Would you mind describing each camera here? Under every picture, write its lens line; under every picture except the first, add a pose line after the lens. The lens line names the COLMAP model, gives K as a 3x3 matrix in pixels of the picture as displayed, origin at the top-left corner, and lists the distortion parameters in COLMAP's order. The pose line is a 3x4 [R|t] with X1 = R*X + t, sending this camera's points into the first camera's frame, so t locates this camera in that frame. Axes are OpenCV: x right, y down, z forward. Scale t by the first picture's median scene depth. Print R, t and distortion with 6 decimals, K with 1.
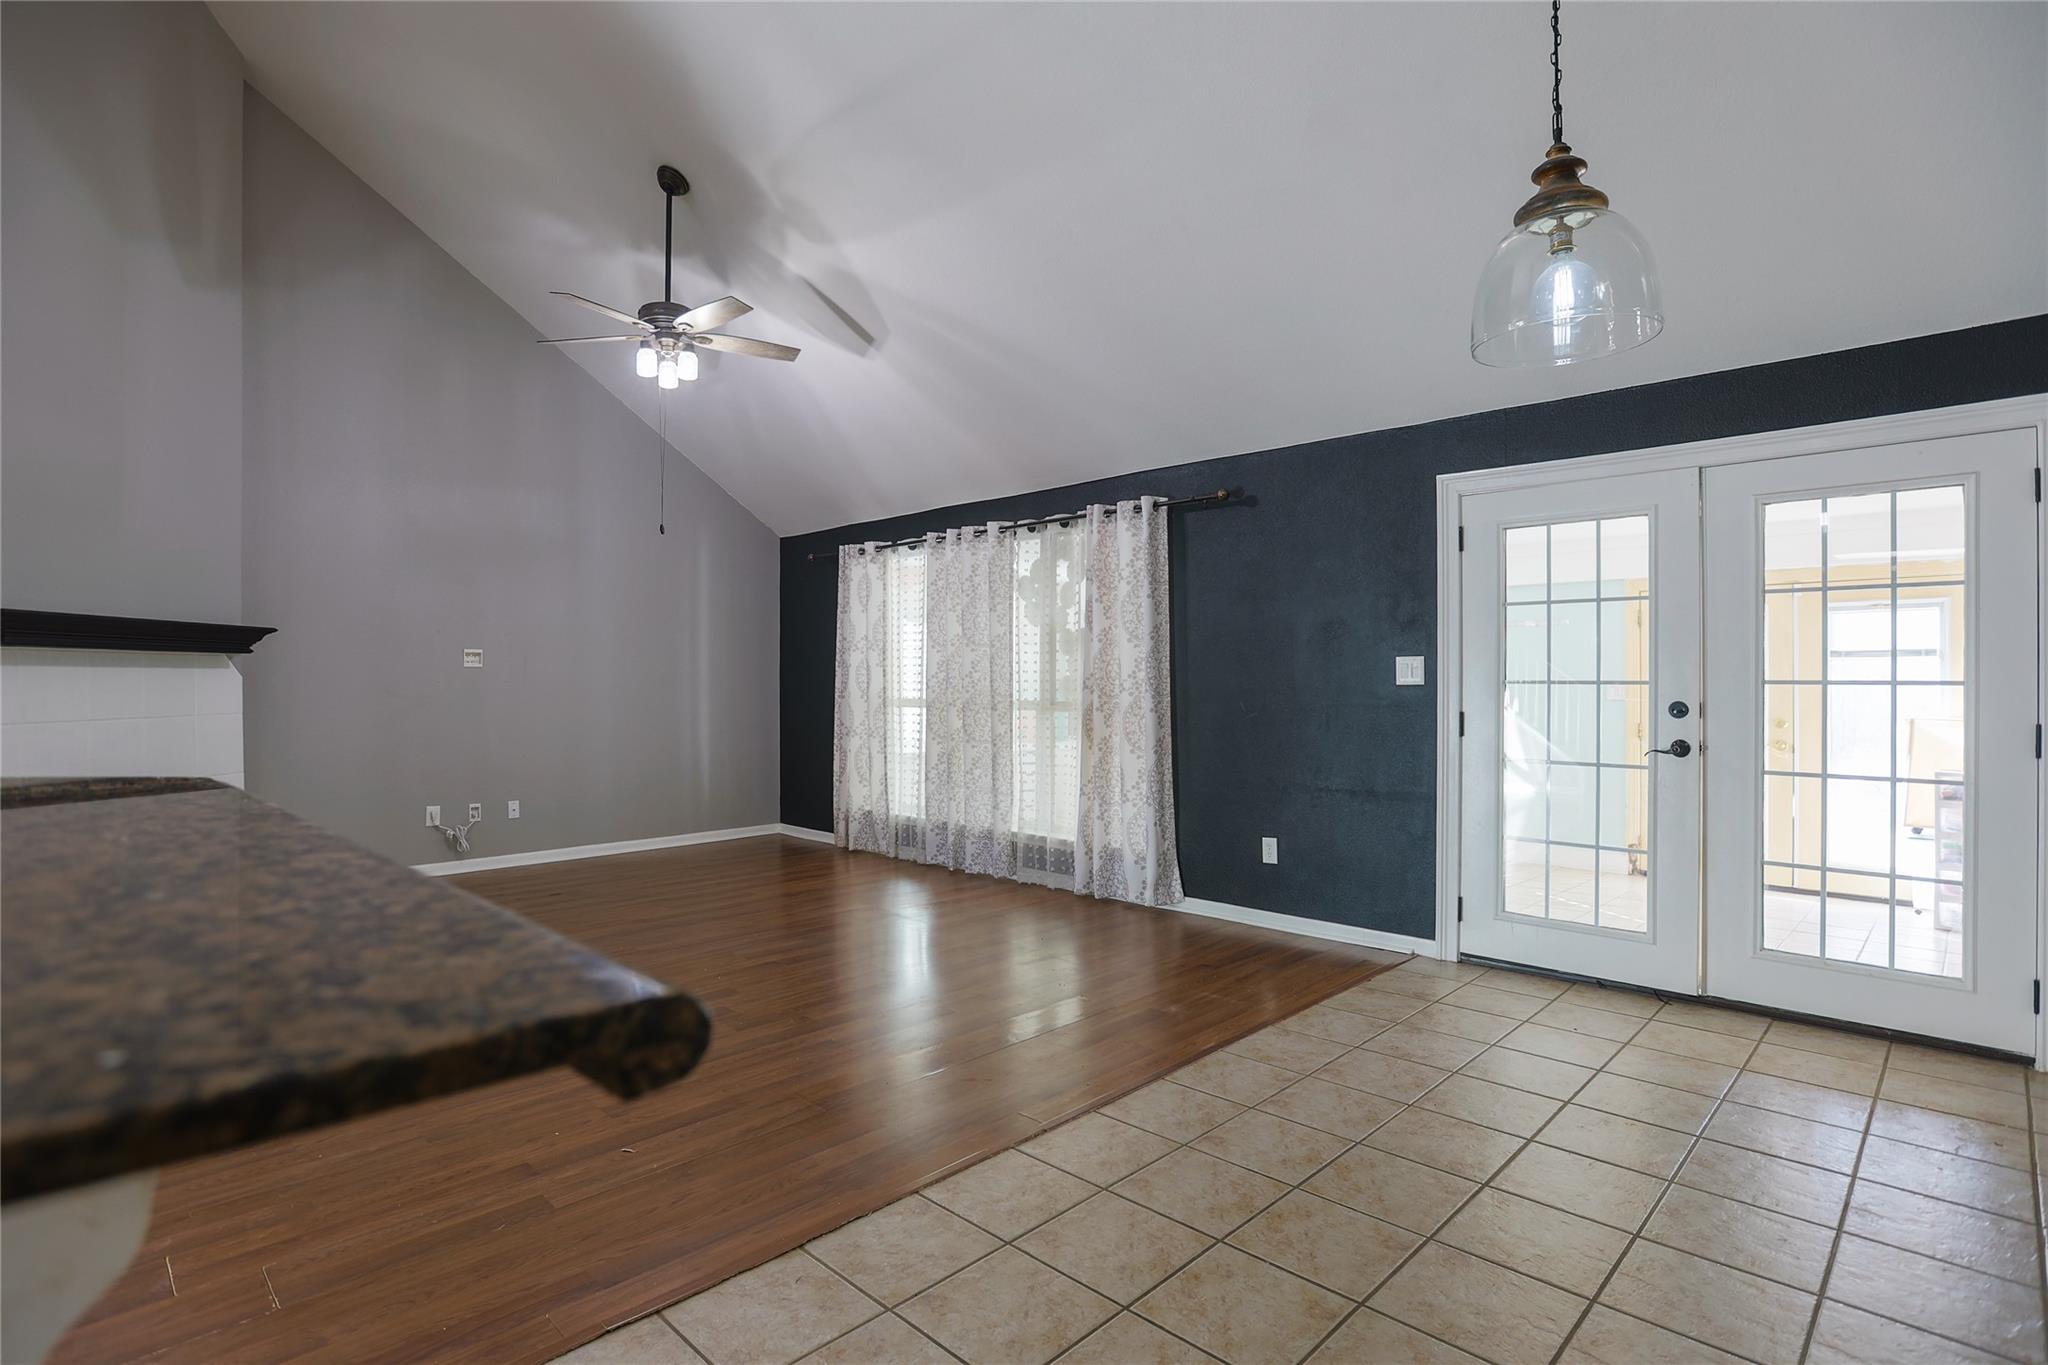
lens RADIAL K [[1009.5, 0, 1015.2], [0, 1009.5, 681.0], [0, 0, 1]] dist [-0.037968, 0.009757]
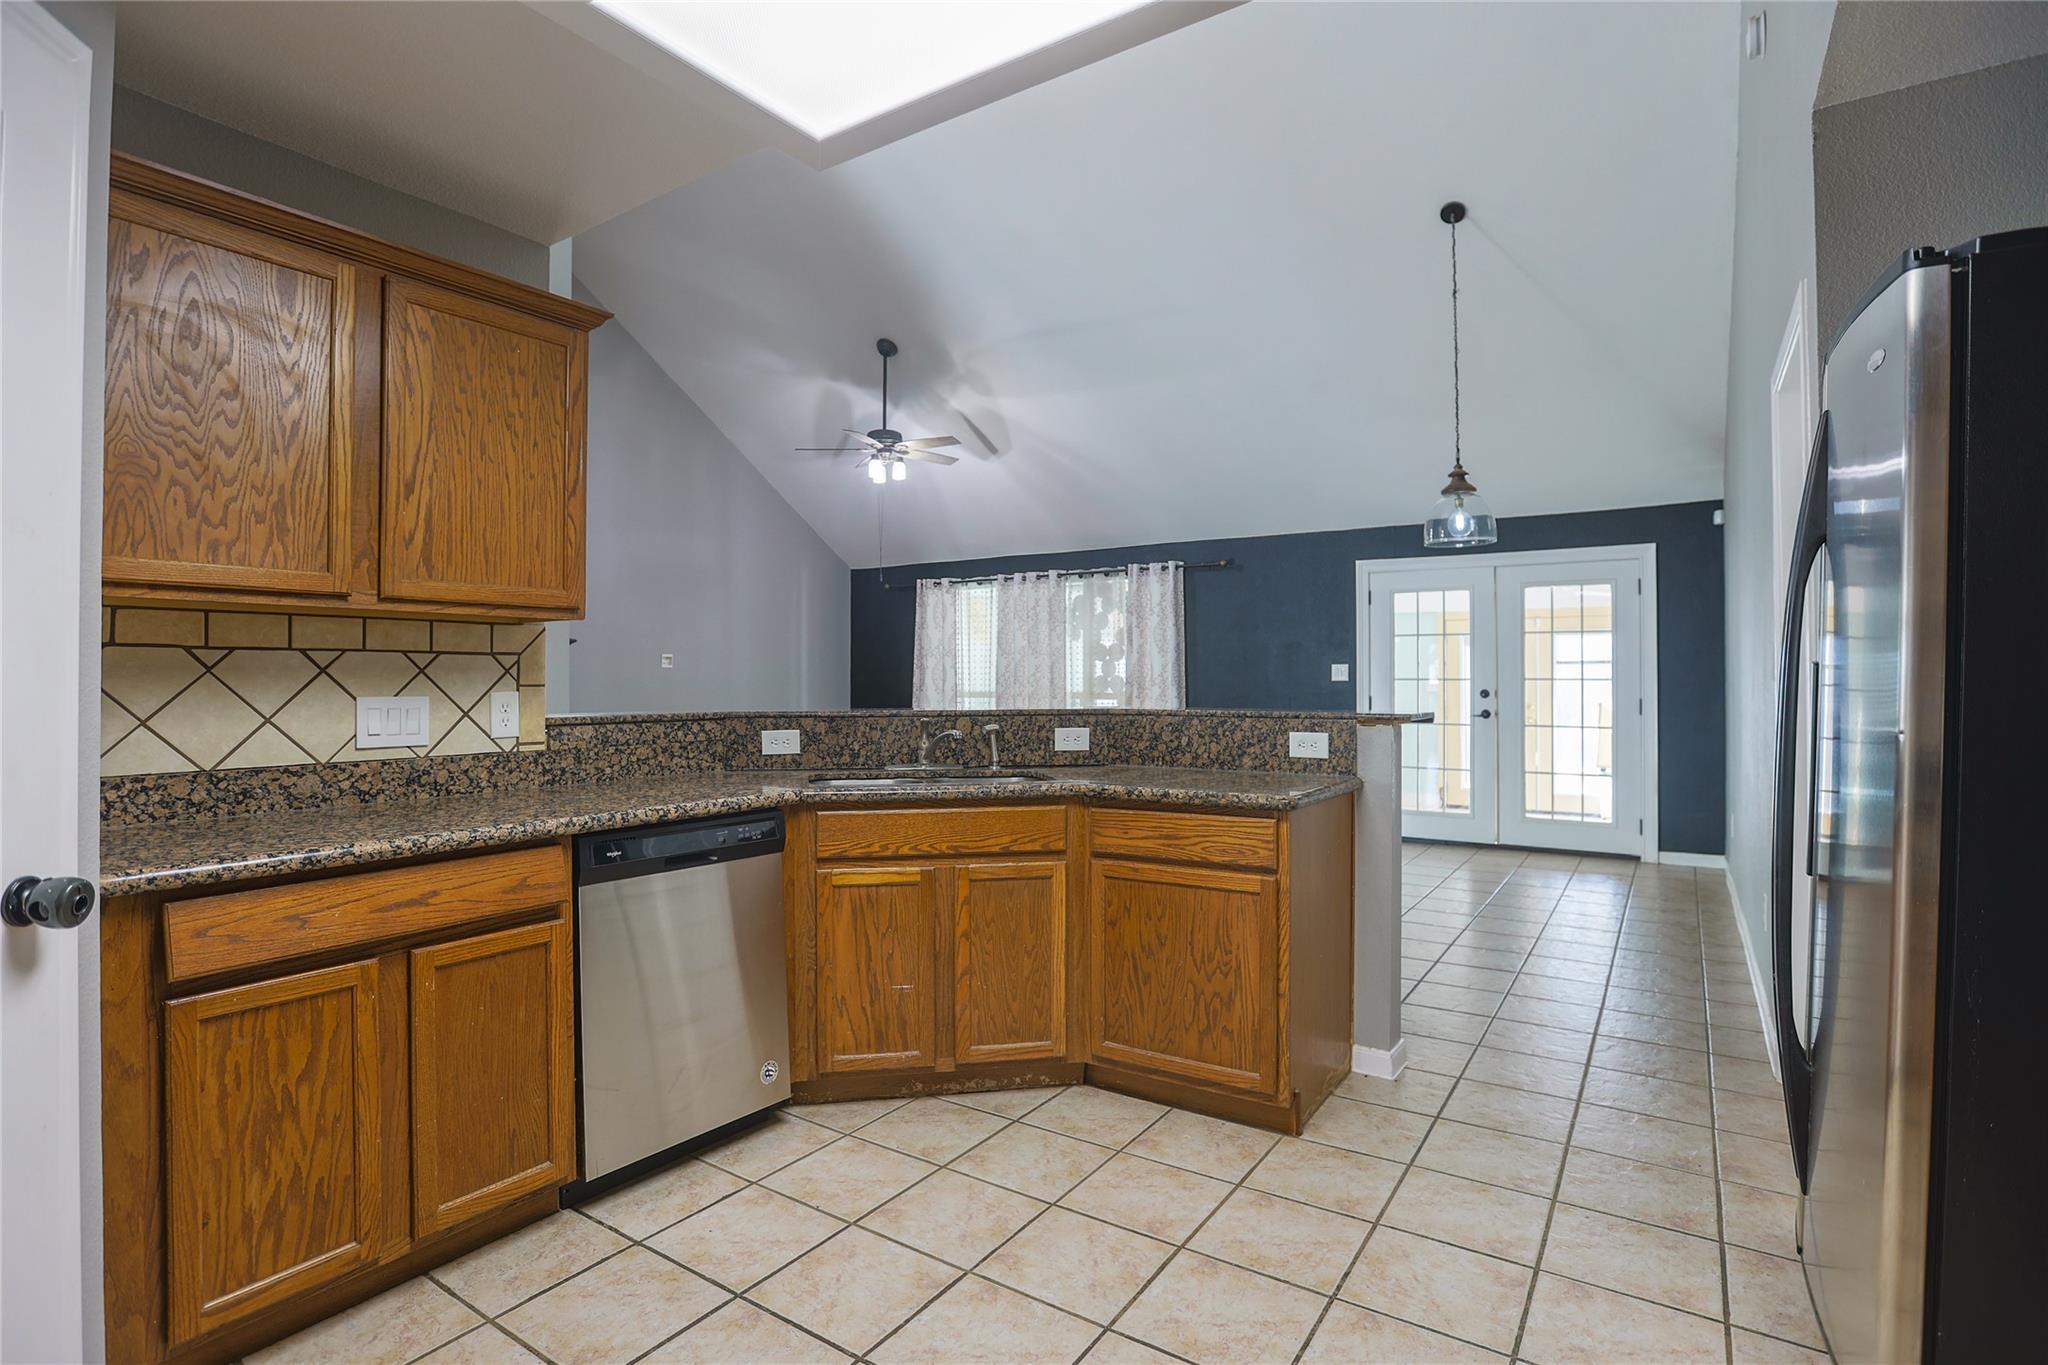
lens RADIAL K [[1009.5, 0, 1018.0], [0, 1009.5, 690.7], [0, 0, 1]] dist [-0.037968, 0.009757]
pose [[0.982297, -0.001301, 0.187327, -0.397196], [-0.000944, 0.999929, 0.011895, 0.000646], [-0.187329, -0.011862, 0.982226, -0.499217]]
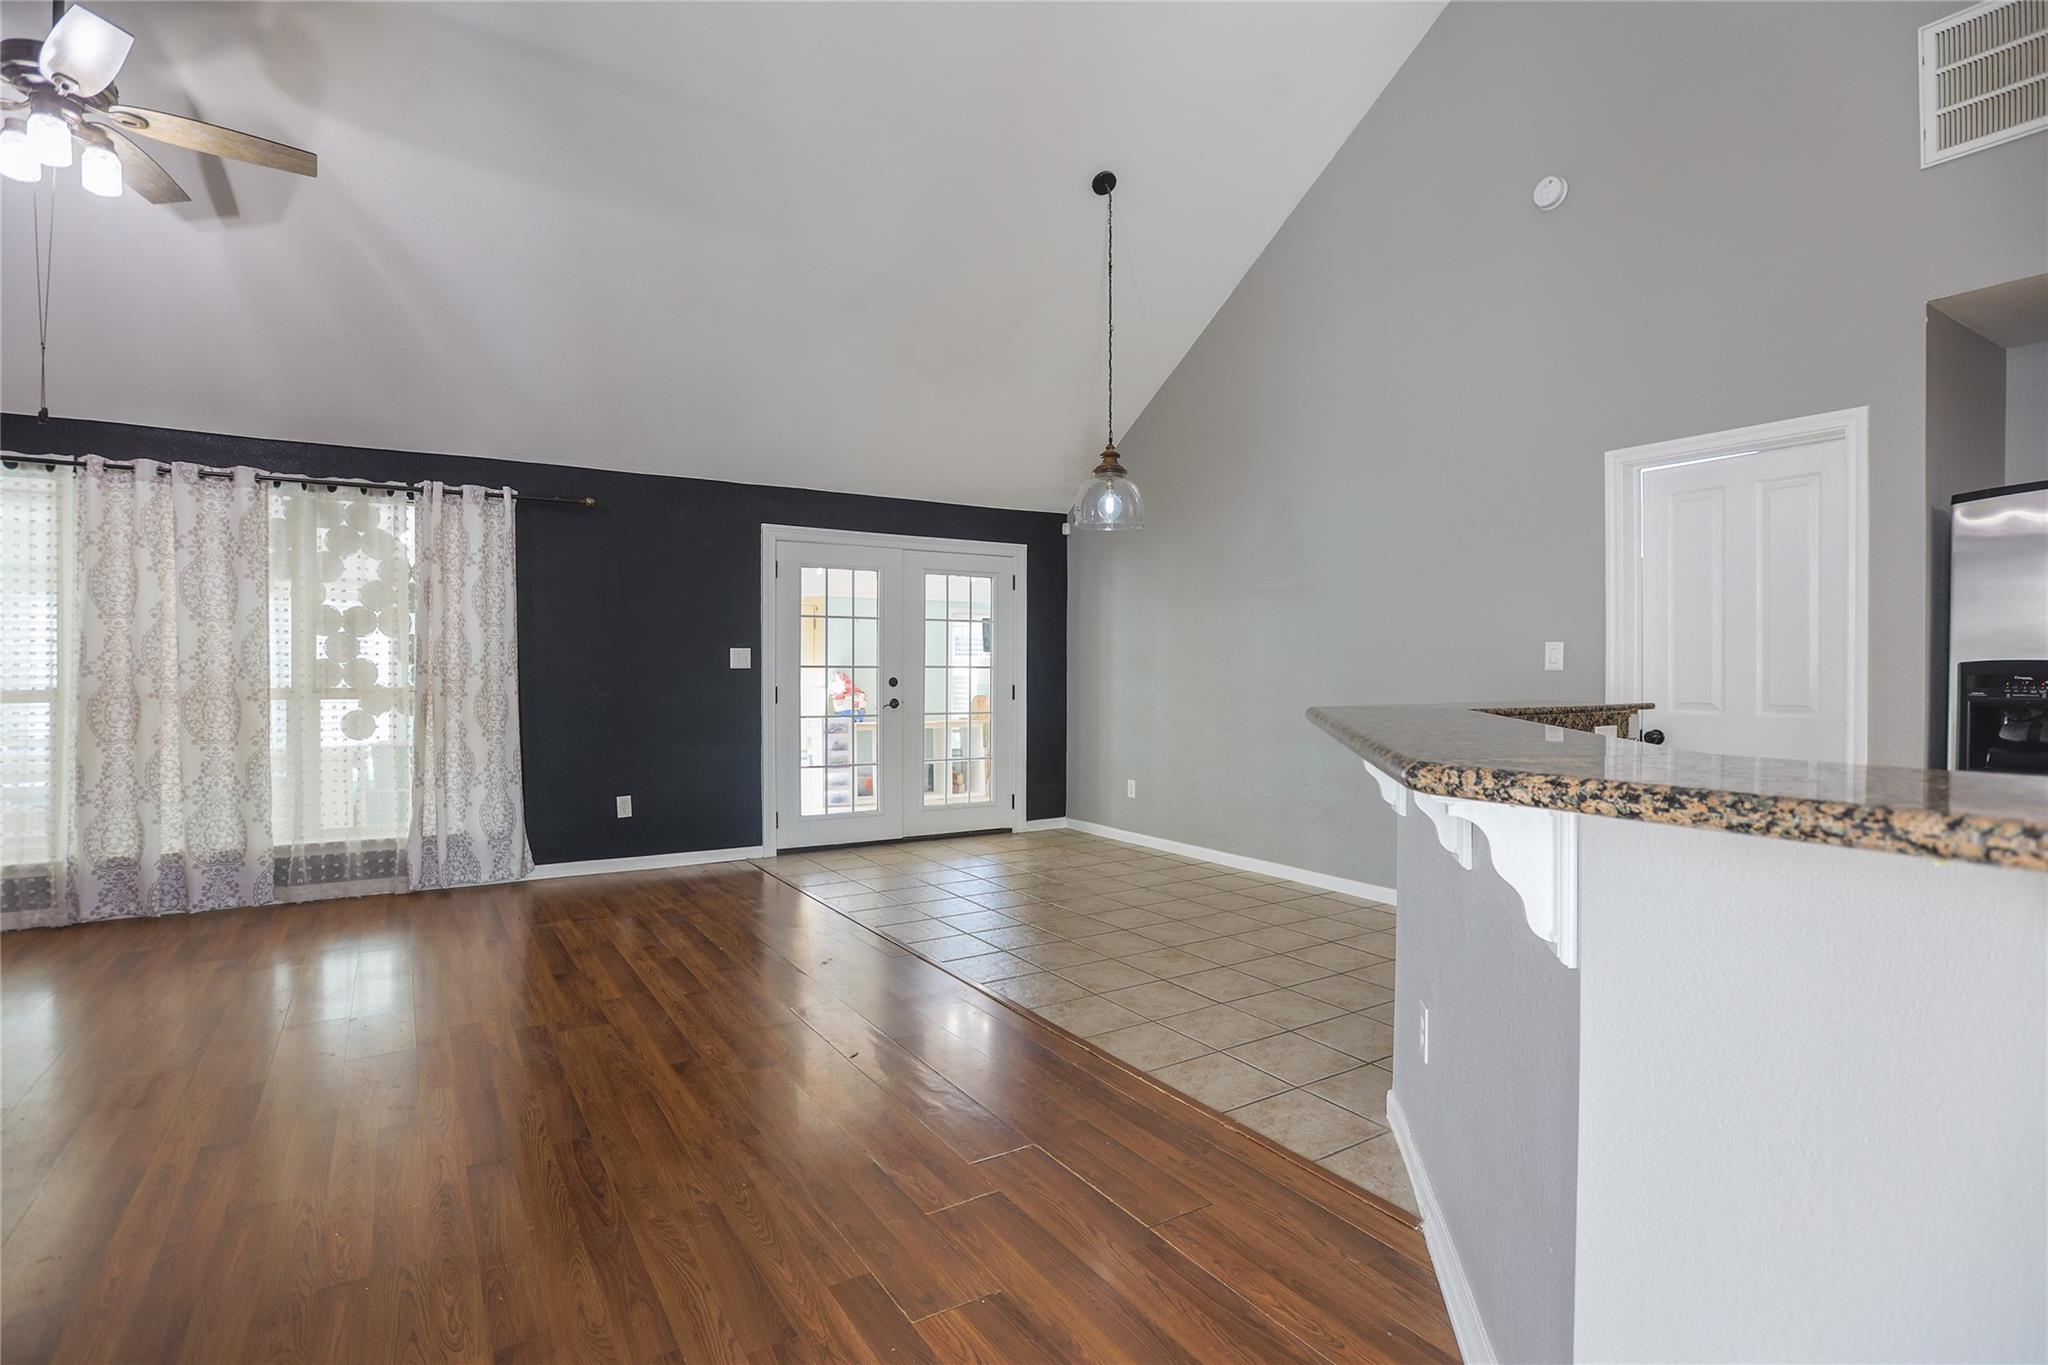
lens RADIAL K [[1009.5, 0, 1006.7], [0, 1009.5, 667.9], [0, 0, 1]] dist [-0.037968, 0.009757]
pose [[0.232894, 0.000324, 0.972502, -0.741325], [-0.002052, 0.999998, 0.000159, 0.001650], [-0.972500, -0.002032, 0.232894, 0.259596]]
